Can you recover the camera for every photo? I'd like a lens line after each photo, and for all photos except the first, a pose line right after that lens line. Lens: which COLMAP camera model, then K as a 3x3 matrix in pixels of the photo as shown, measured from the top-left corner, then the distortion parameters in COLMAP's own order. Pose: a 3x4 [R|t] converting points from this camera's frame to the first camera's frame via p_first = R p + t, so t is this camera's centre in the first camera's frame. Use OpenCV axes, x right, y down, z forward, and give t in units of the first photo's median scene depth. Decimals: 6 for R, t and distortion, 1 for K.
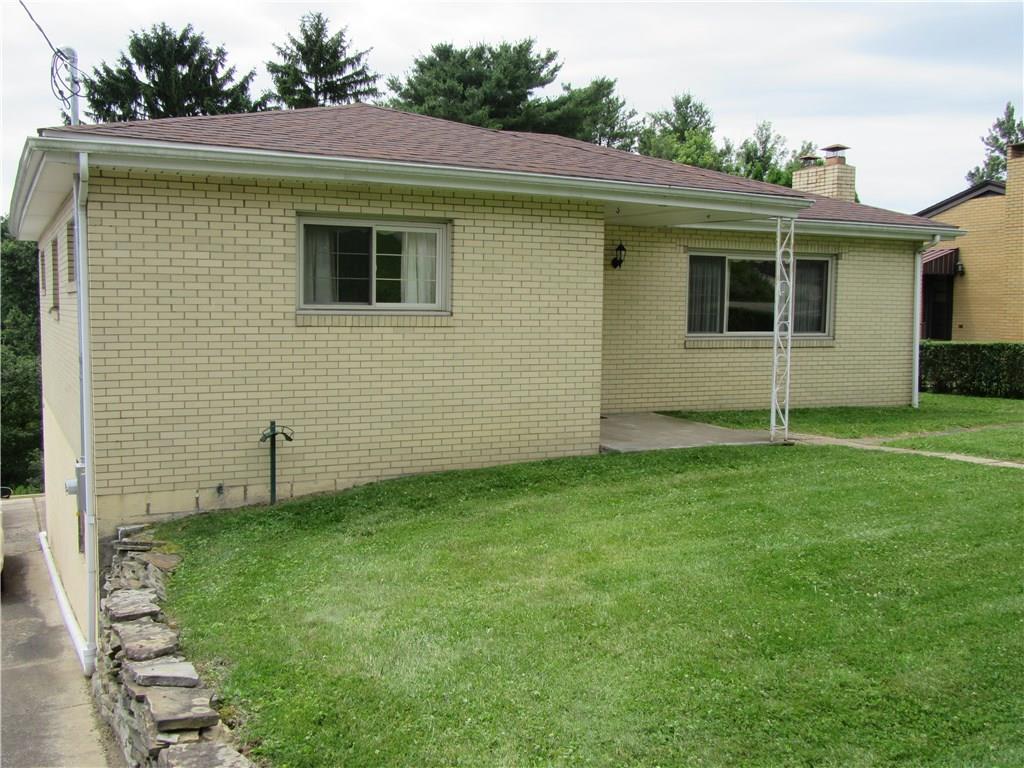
lens RADIAL K [[1046.6, 0, 512.0], [0, 1046.6, 384.0], [0, 0, 1]] dist [-0.001998, -0.011727]
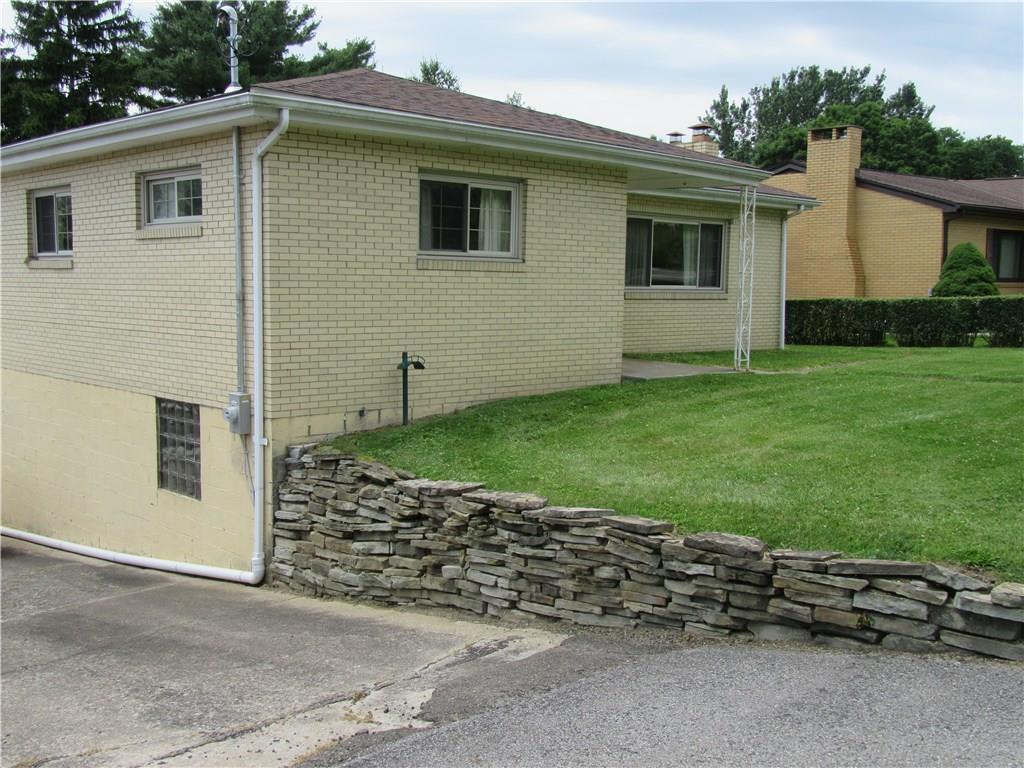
lens RADIAL K [[1086.6, 0, 515.7], [0, 1086.6, 381.6], [0, 0, 1]] dist [0.015954, -0.006198]
pose [[0.960339, -0.021312, 0.278019, -0.392173], [0.015423, 0.999608, 0.023349, 0.037068], [-0.278408, -0.018135, 0.960292, -0.152267]]
